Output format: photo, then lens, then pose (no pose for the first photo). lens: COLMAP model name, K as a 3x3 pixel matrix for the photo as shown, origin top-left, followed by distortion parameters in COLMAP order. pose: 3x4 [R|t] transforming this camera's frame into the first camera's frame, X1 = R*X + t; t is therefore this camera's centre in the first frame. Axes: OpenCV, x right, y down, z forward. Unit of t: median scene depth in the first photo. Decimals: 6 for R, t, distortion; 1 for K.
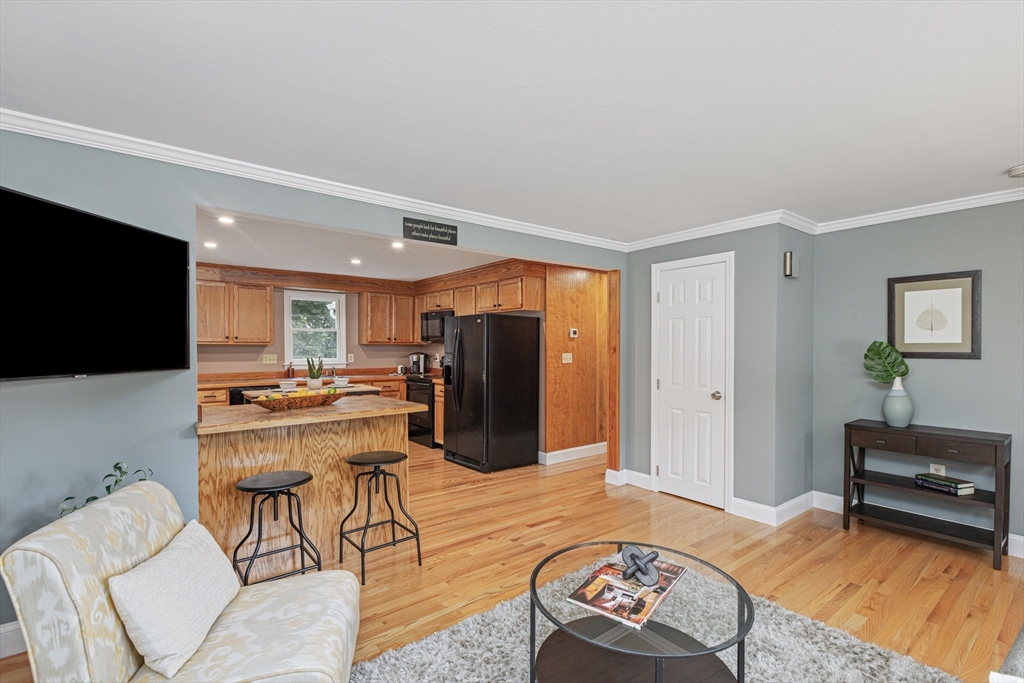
lens RADIAL K [[462.9, 0, 506.4], [0, 462.9, 349.5], [0, 0, 1]] dist [0.002989, 0.000067]
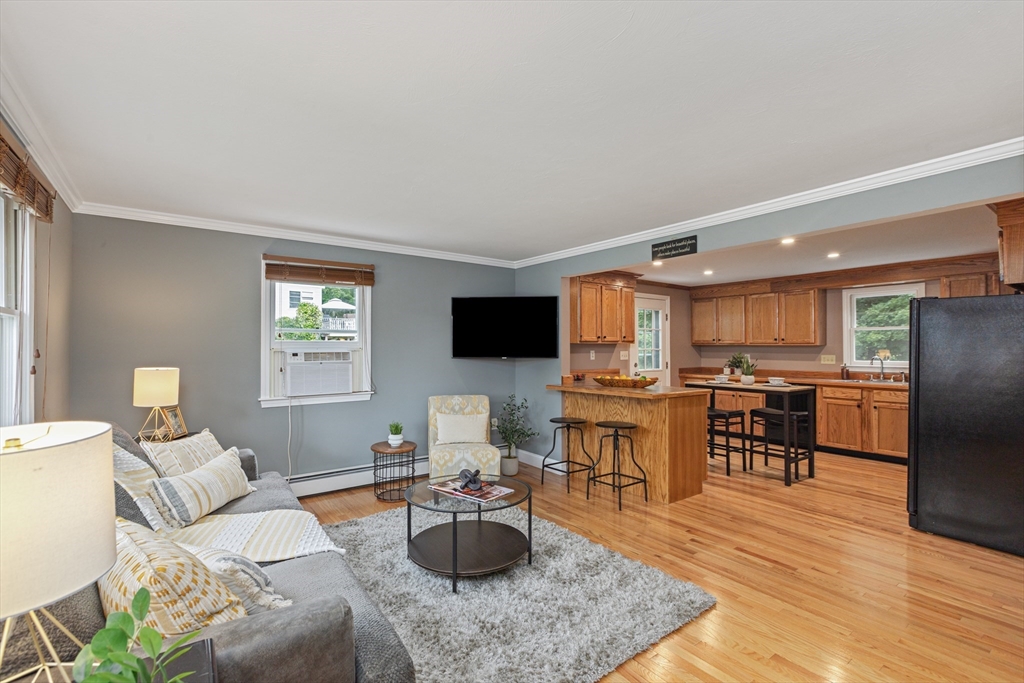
lens RADIAL K [[462.9, 0, 508.2], [0, 462.9, 341.4], [0, 0, 1]] dist [0.002989, 0.000067]
pose [[-0.026346, -0.012625, -0.999573, 0.883854], [-0.006723, 0.999900, -0.012452, -0.001917], [0.999630, 0.006392, -0.026428, 0.535716]]
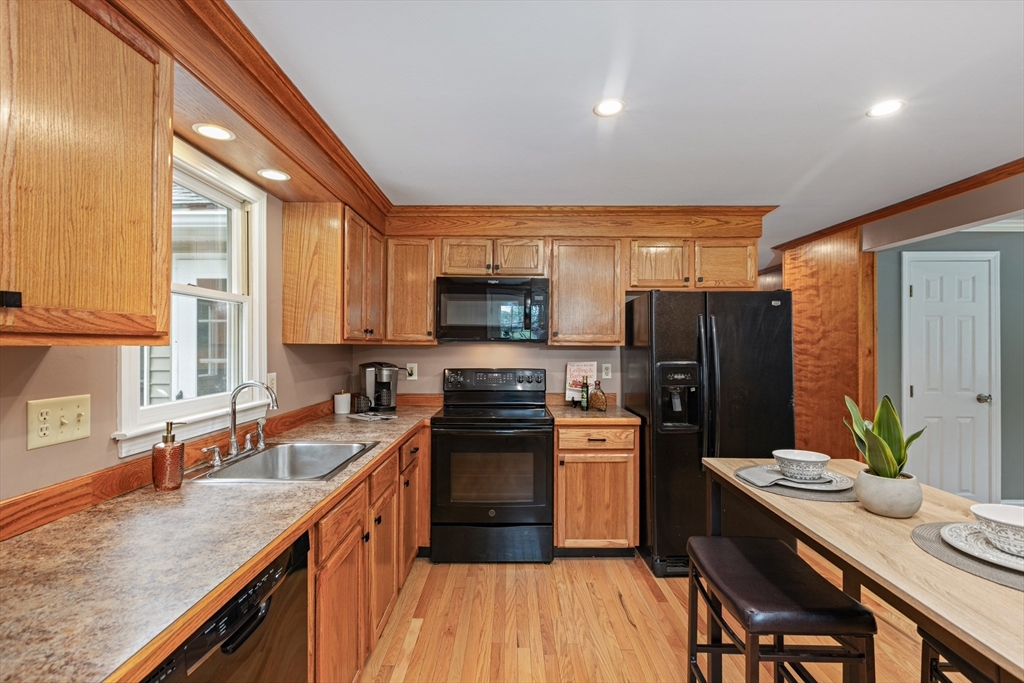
lens RADIAL K [[462.9, 0, 510.1], [0, 462.9, 341.3], [0, 0, 1]] dist [0.002989, 0.000067]
pose [[0.615790, 0.002028, 0.787908, -0.919302], [0.005827, 0.999958, -0.007128, -0.019189], [-0.787889, 0.008981, 0.615752, 1.192875]]
